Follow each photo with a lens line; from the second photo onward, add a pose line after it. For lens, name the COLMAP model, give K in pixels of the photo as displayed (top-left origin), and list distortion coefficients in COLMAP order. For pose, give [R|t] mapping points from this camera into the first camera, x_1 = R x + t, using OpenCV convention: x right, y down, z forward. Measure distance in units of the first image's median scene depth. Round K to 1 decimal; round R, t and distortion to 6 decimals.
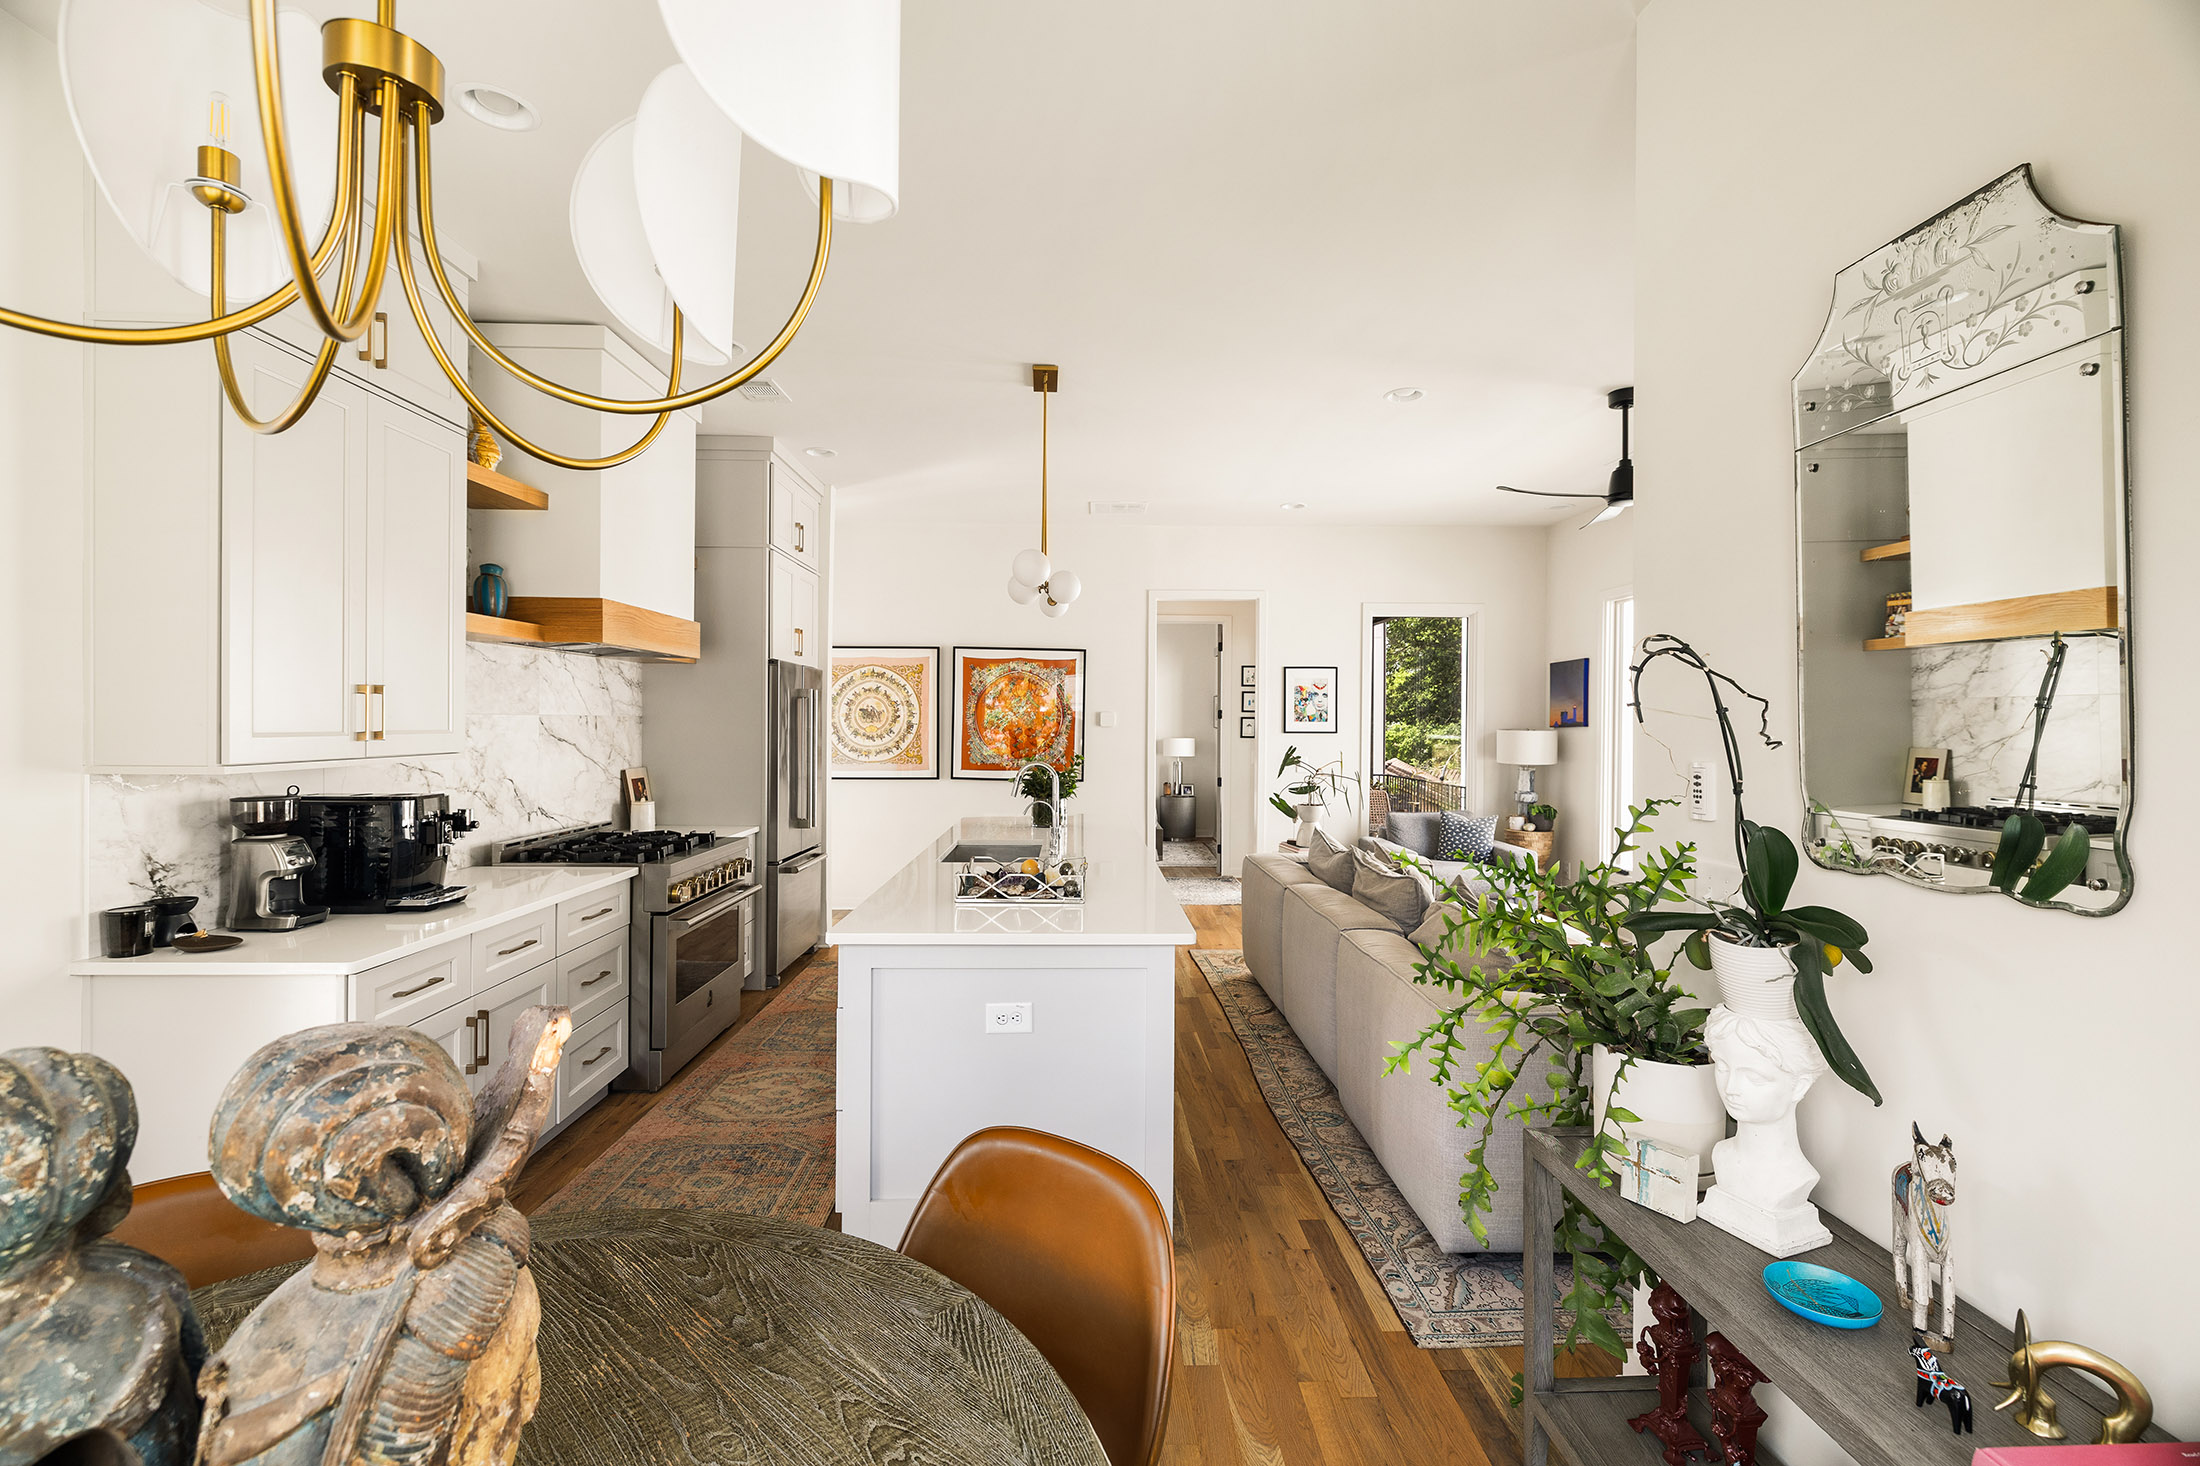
lens RADIAL K [[939.5, 0, 1102.9], [0, 939.5, 724.8], [0, 0, 1]] dist [0.002774, 0.000193]
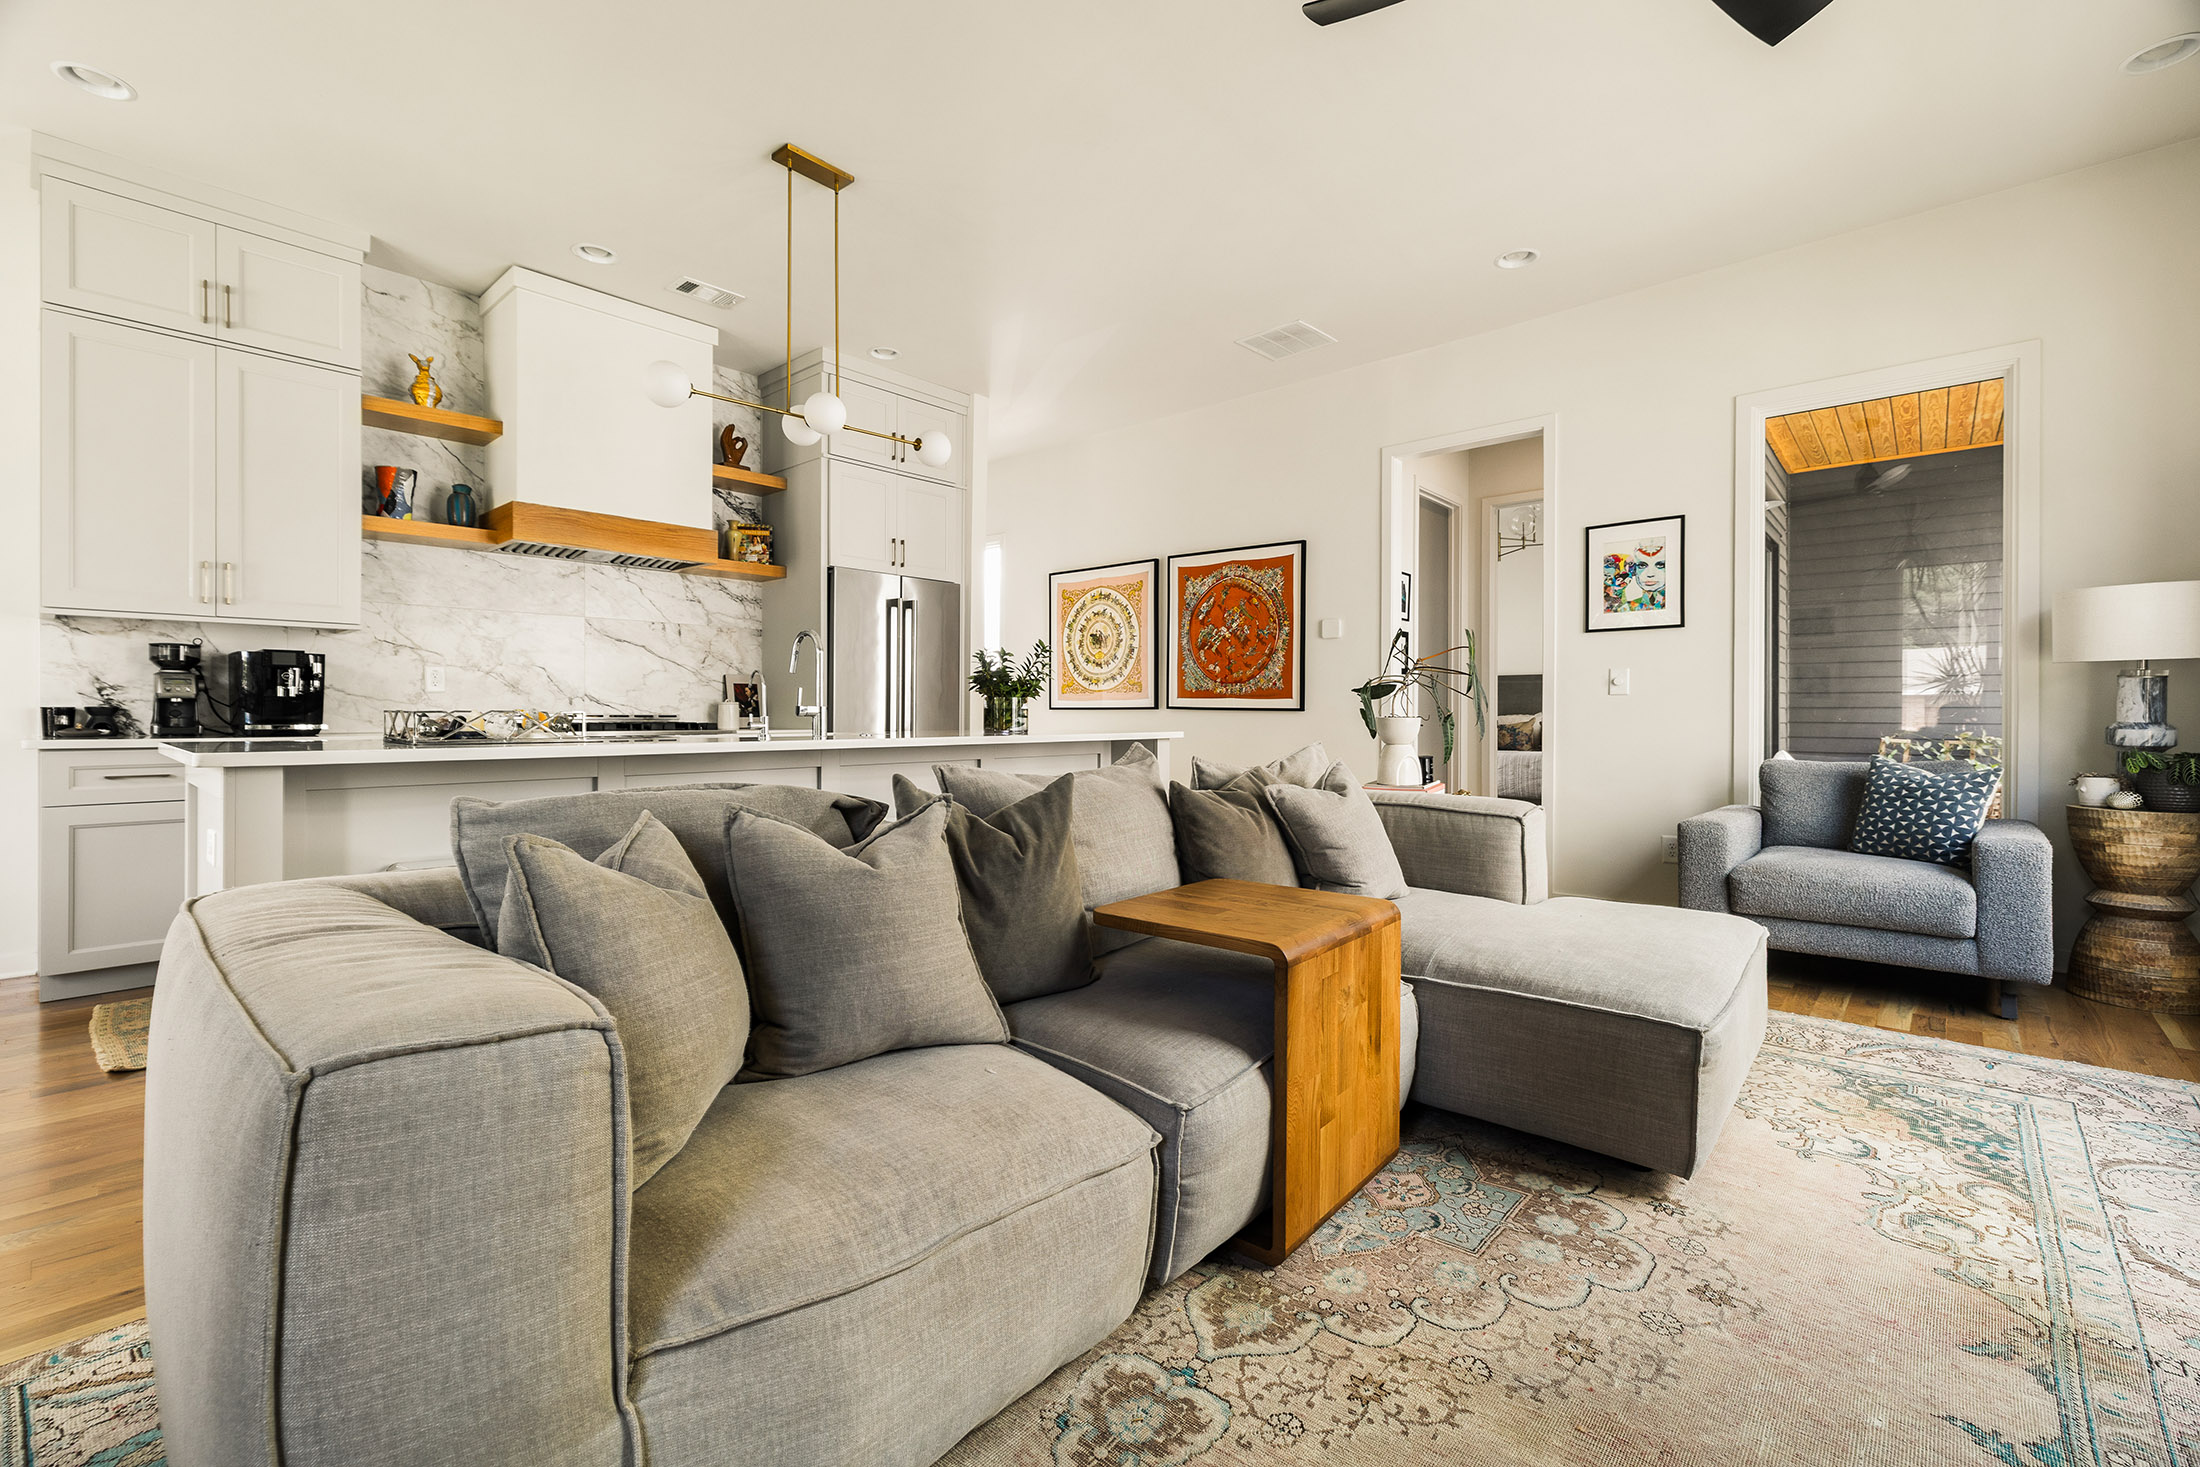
lens RADIAL K [[939.5, 0, 1104.8], [0, 939.5, 719.5], [0, 0, 1]] dist [0.002774, 0.000193]
pose [[0.727559, -0.000264, -0.686045, 0.396383], [0.001110, 0.999999, 0.000792, 0.067329], [0.686044, -0.001338, 0.727559, 0.326457]]
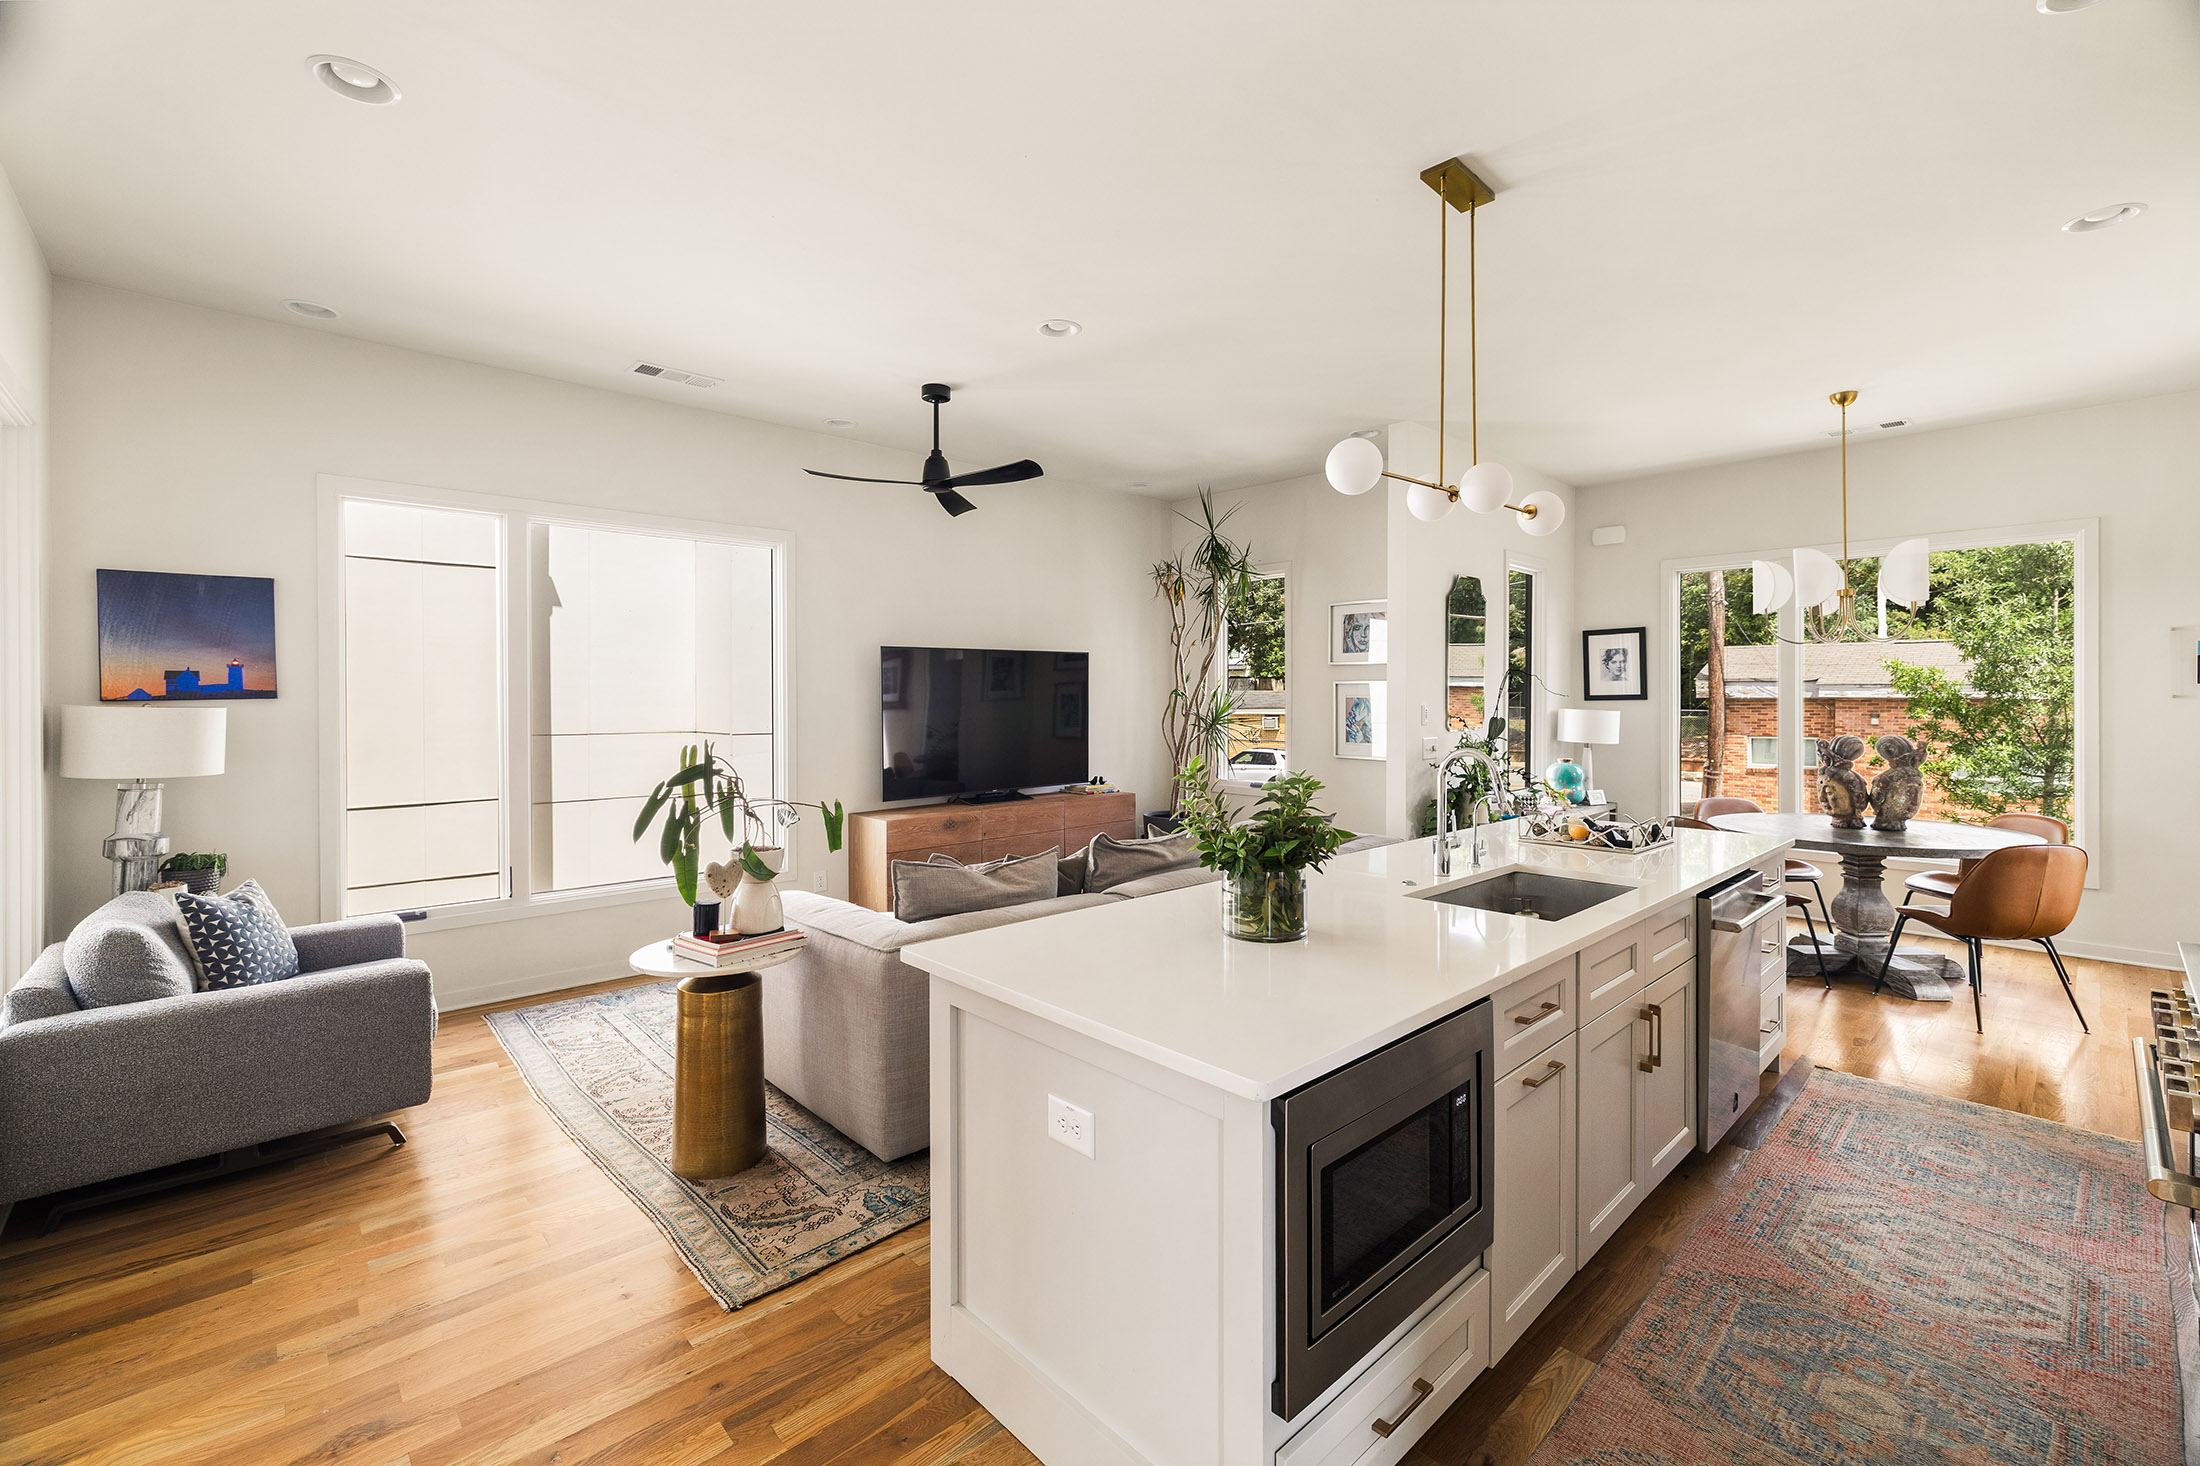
lens RADIAL K [[939.5, 0, 1109.8], [0, 939.5, 700.4], [0, 0, 1]] dist [0.002774, 0.000193]
pose [[-0.666119, -0.004768, 0.745830, -0.236328], [0.001596, 0.999968, 0.007817, -0.000741], [-0.745844, 0.006397, -0.666090, 0.947073]]
